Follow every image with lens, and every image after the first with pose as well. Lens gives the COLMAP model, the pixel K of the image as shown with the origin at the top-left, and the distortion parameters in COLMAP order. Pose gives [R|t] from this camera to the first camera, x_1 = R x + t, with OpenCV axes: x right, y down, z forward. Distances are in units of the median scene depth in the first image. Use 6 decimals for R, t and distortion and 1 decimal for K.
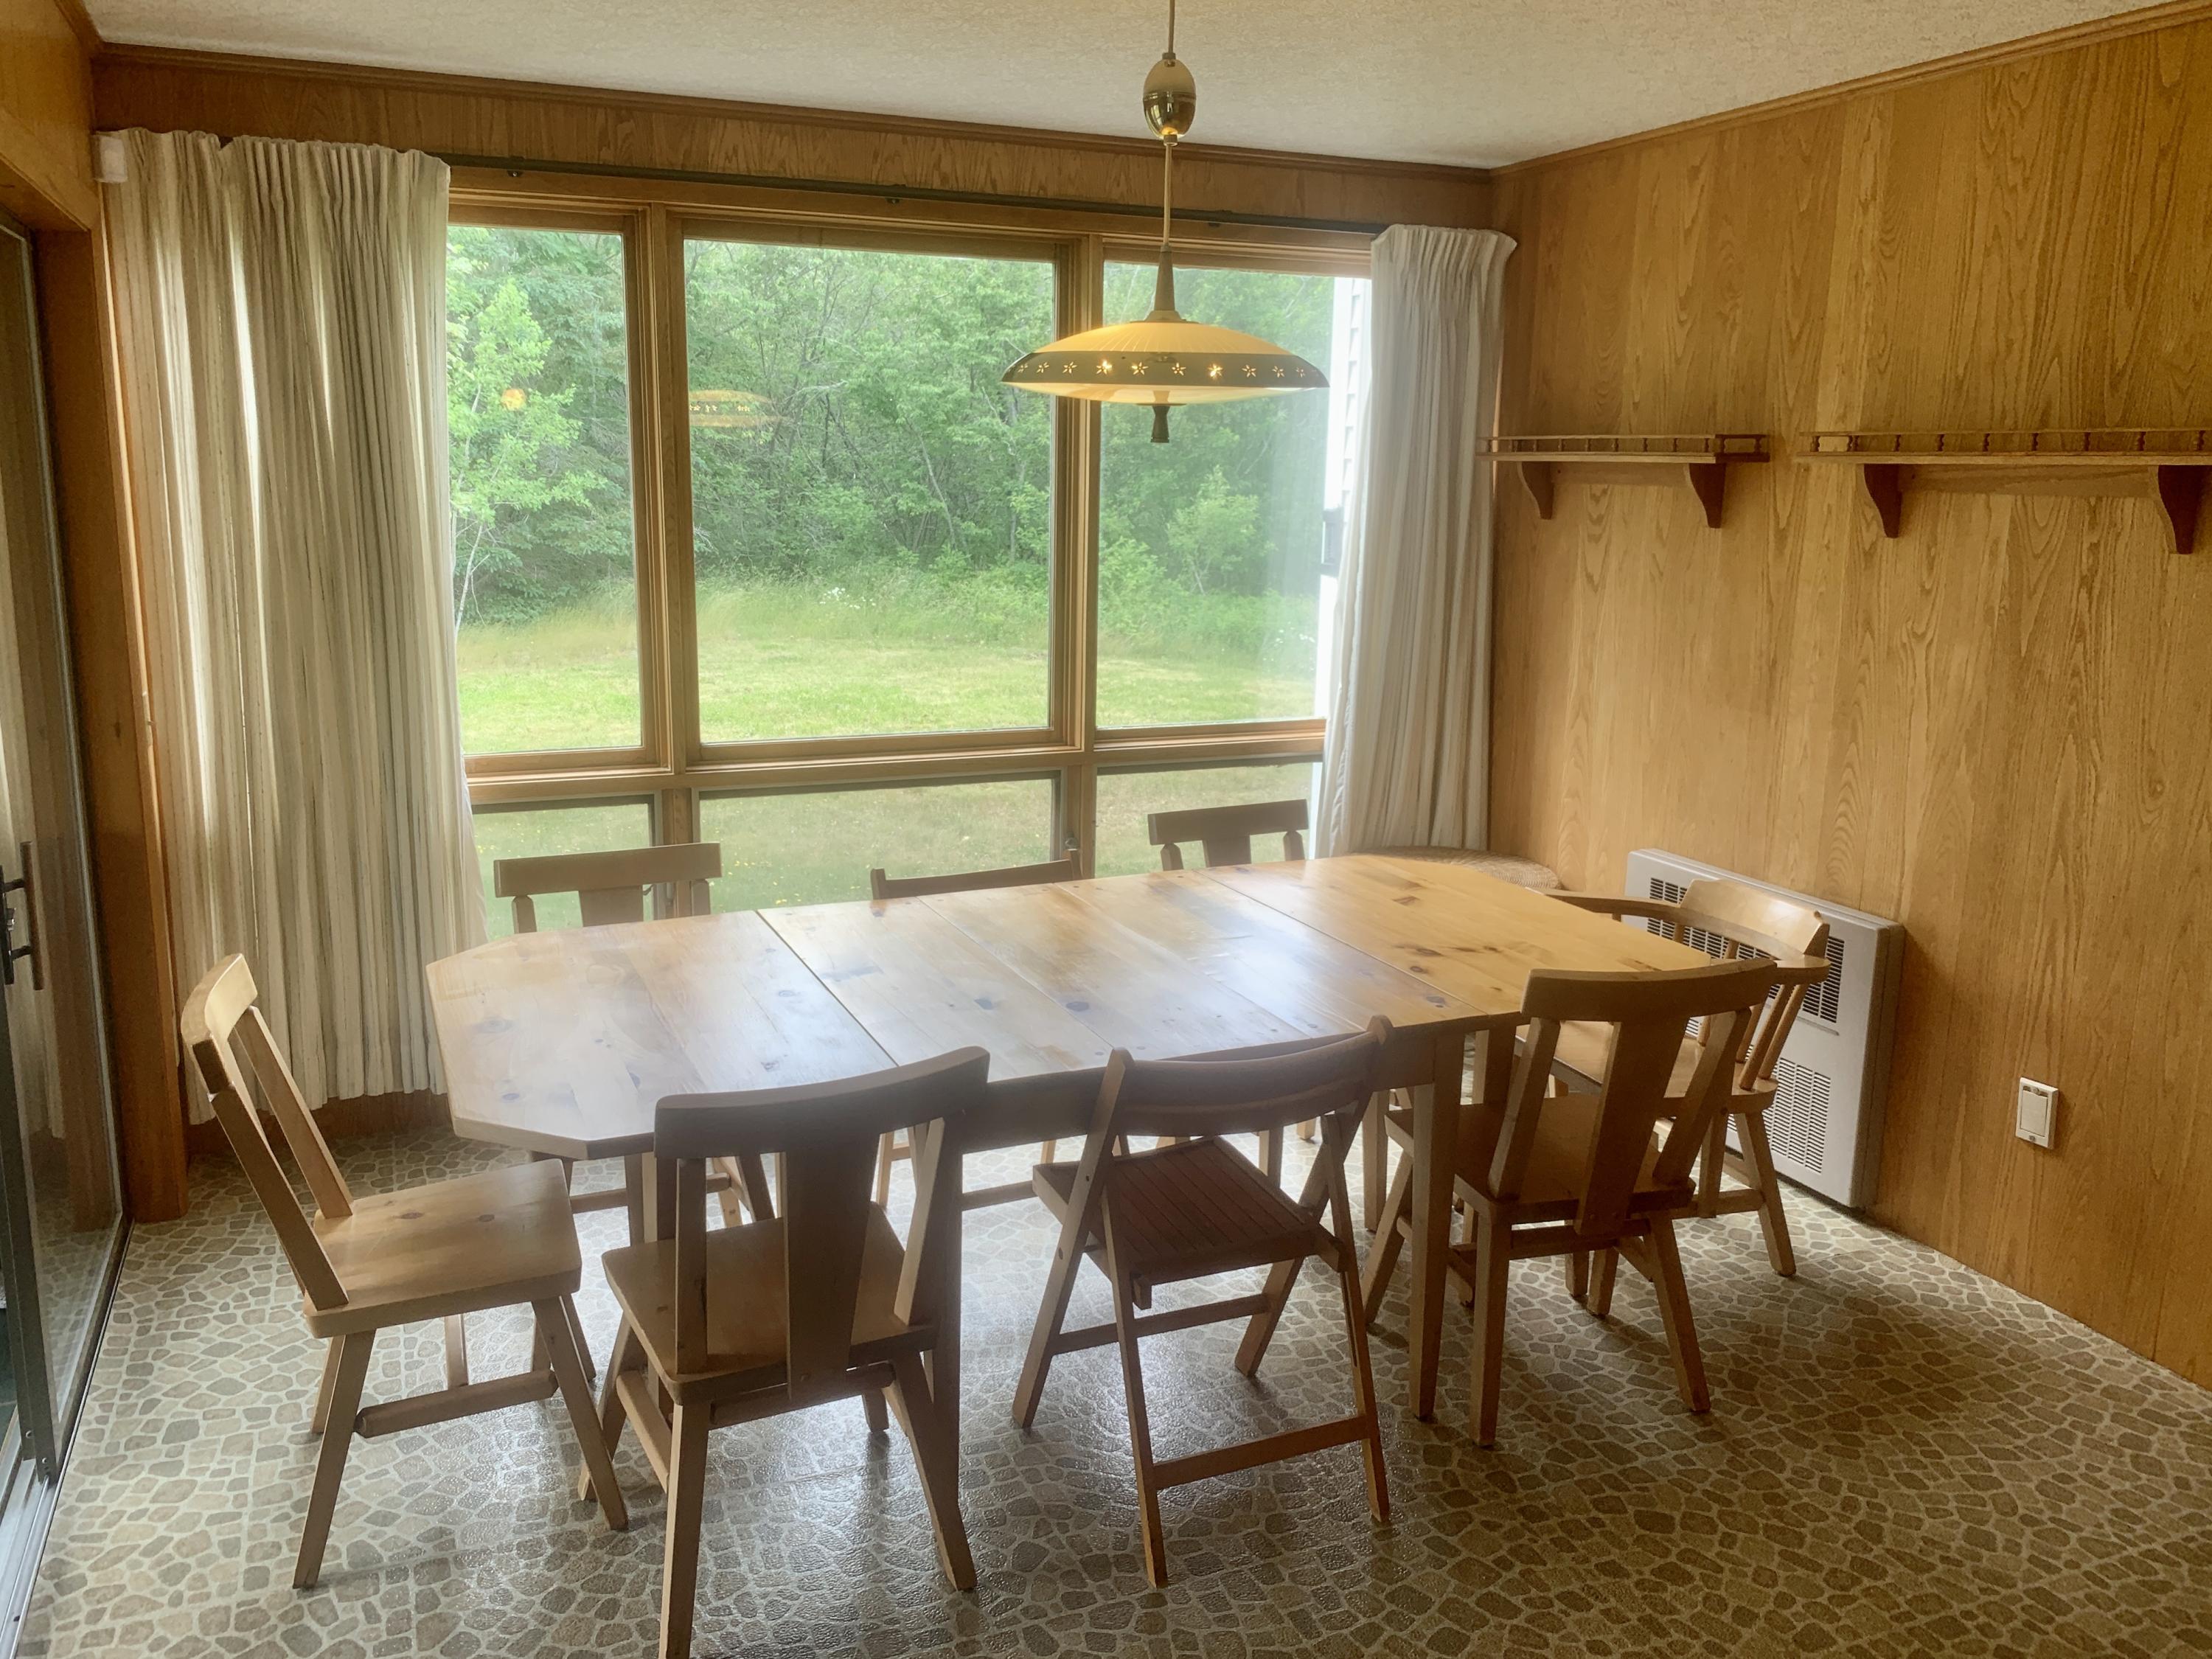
lens RADIAL K [[1710.8, 0, 1103.1], [0, 1710.8, 818.8], [0, 0, 1]] dist [0.068403, -0.082965]
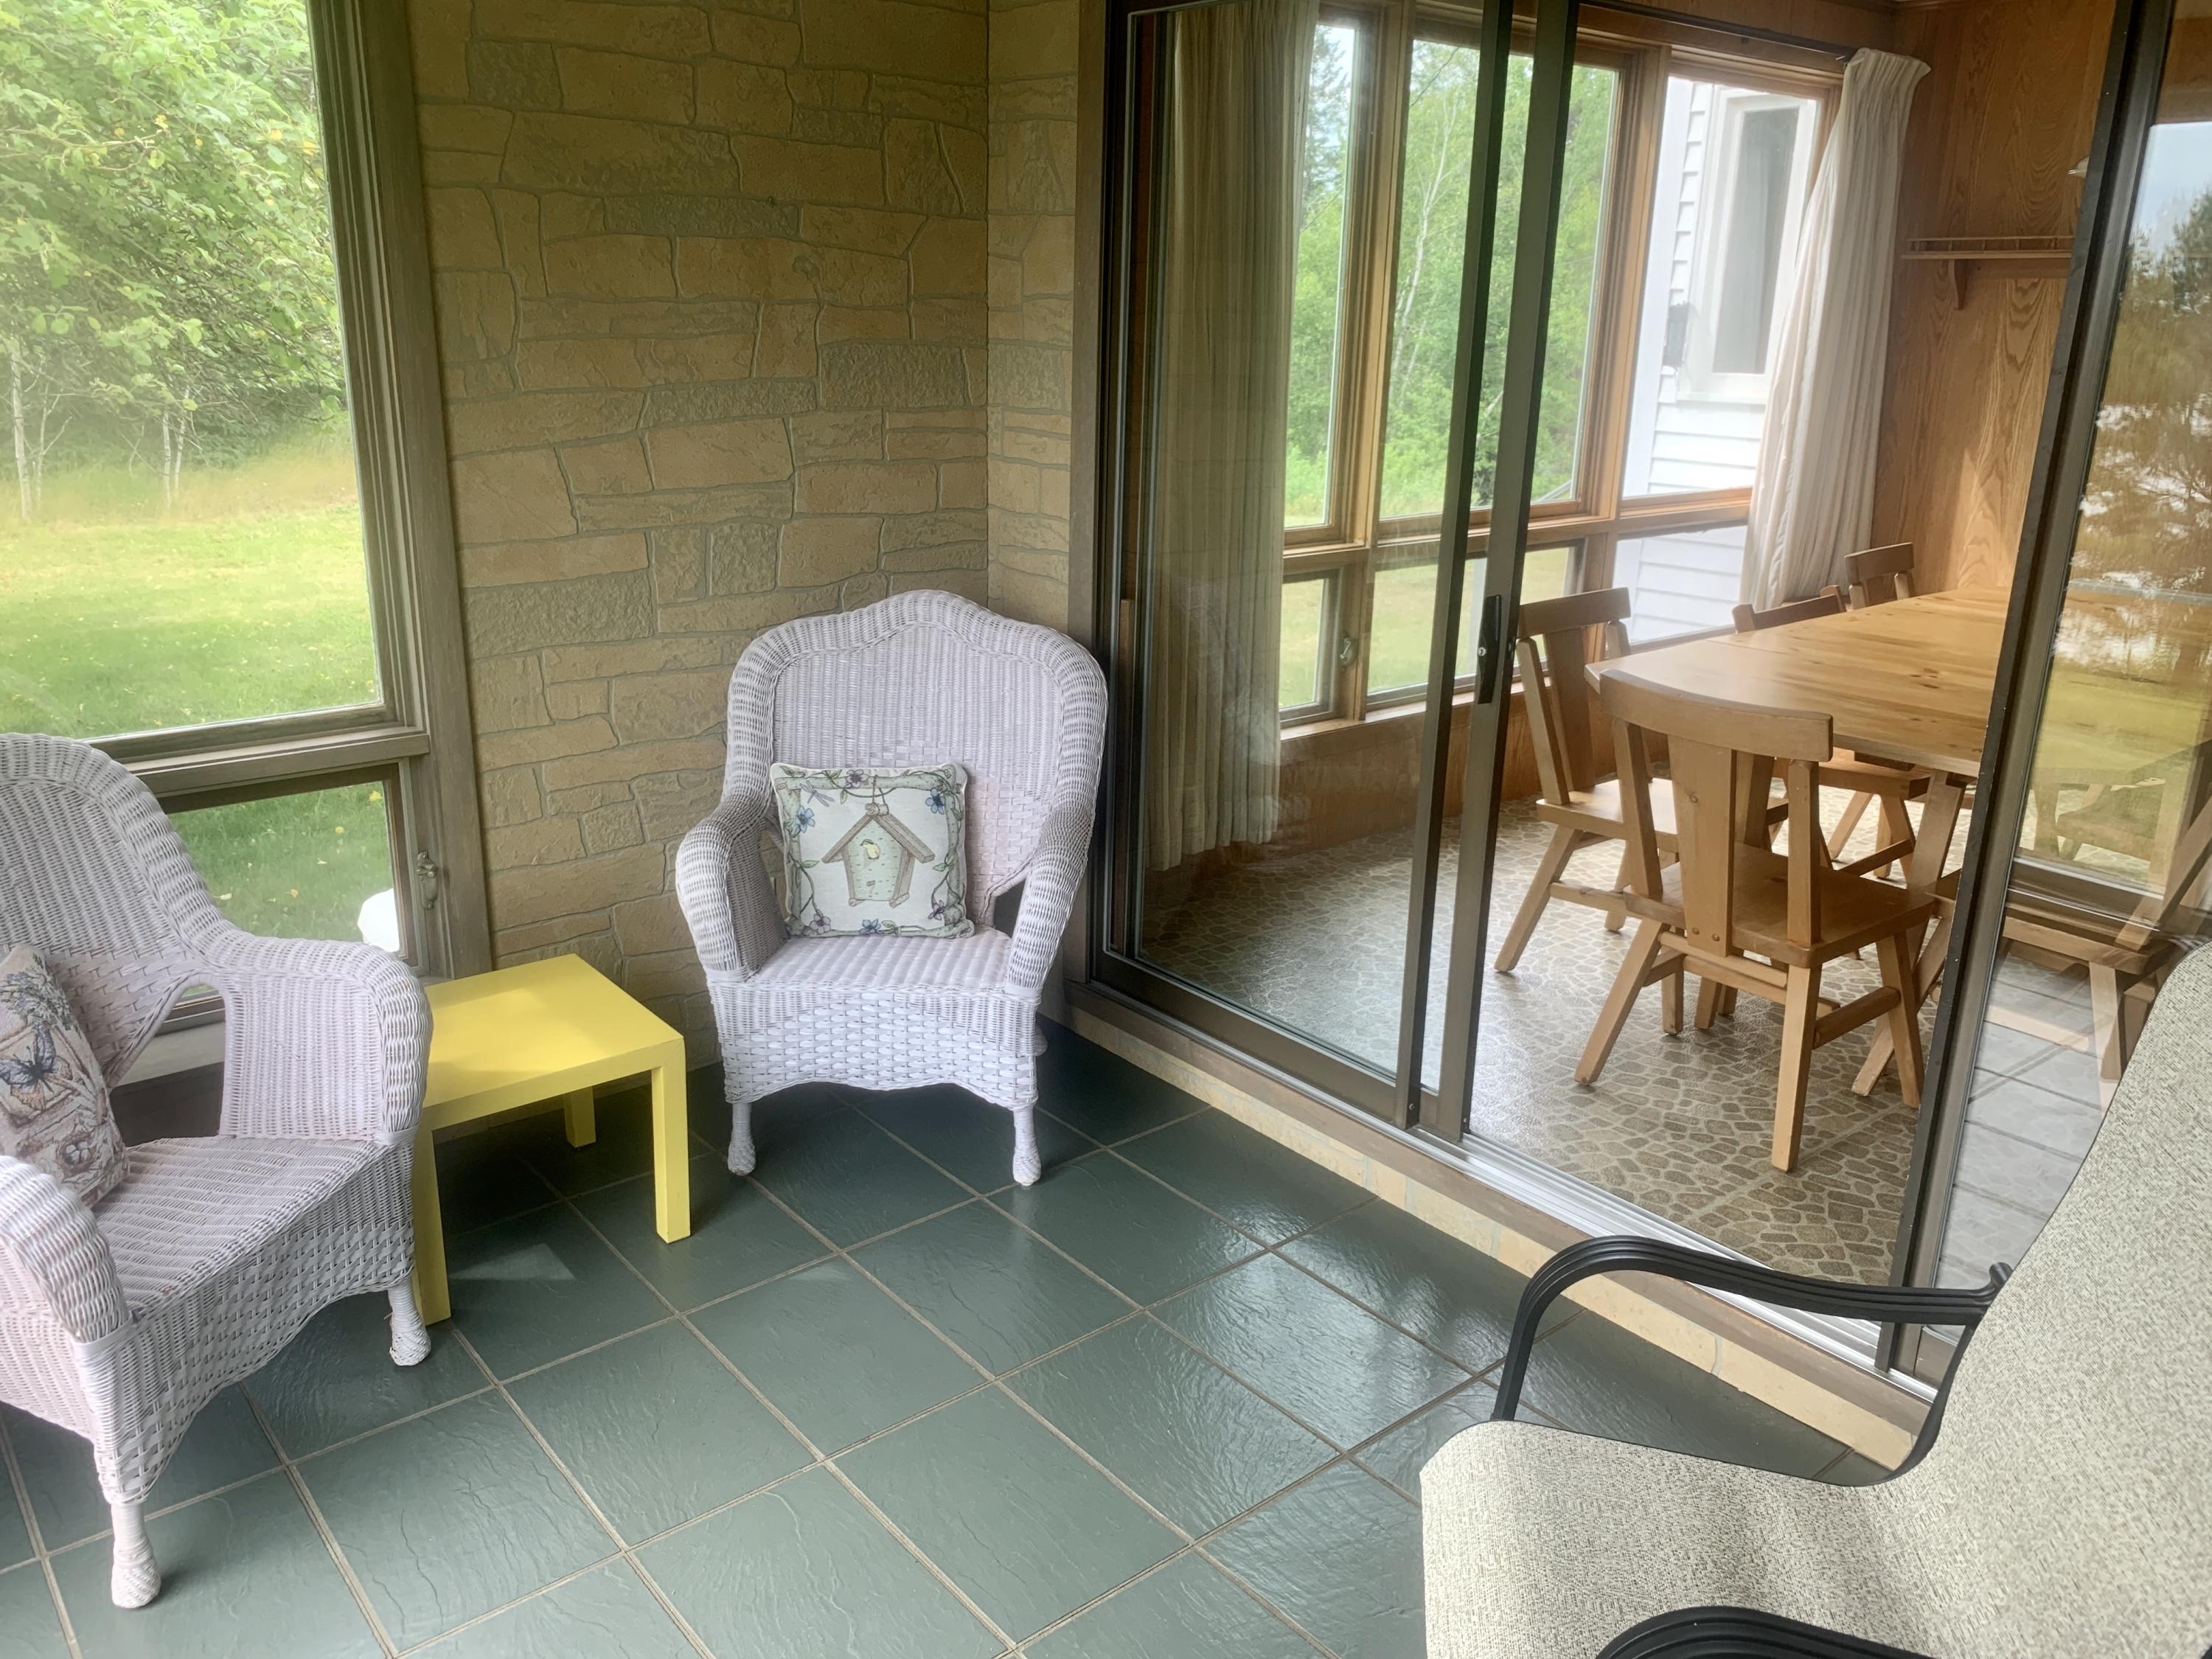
lens RADIAL K [[1710.8, 0, 1095.7], [0, 1710.8, 821.4], [0, 0, 1]] dist [0.068403, -0.082965]
pose [[0.959828, -0.078836, 0.269286, -0.680269], [0.053882, 0.993643, 0.098846, 0.027805], [-0.275367, -0.080365, 0.957974, -0.014752]]
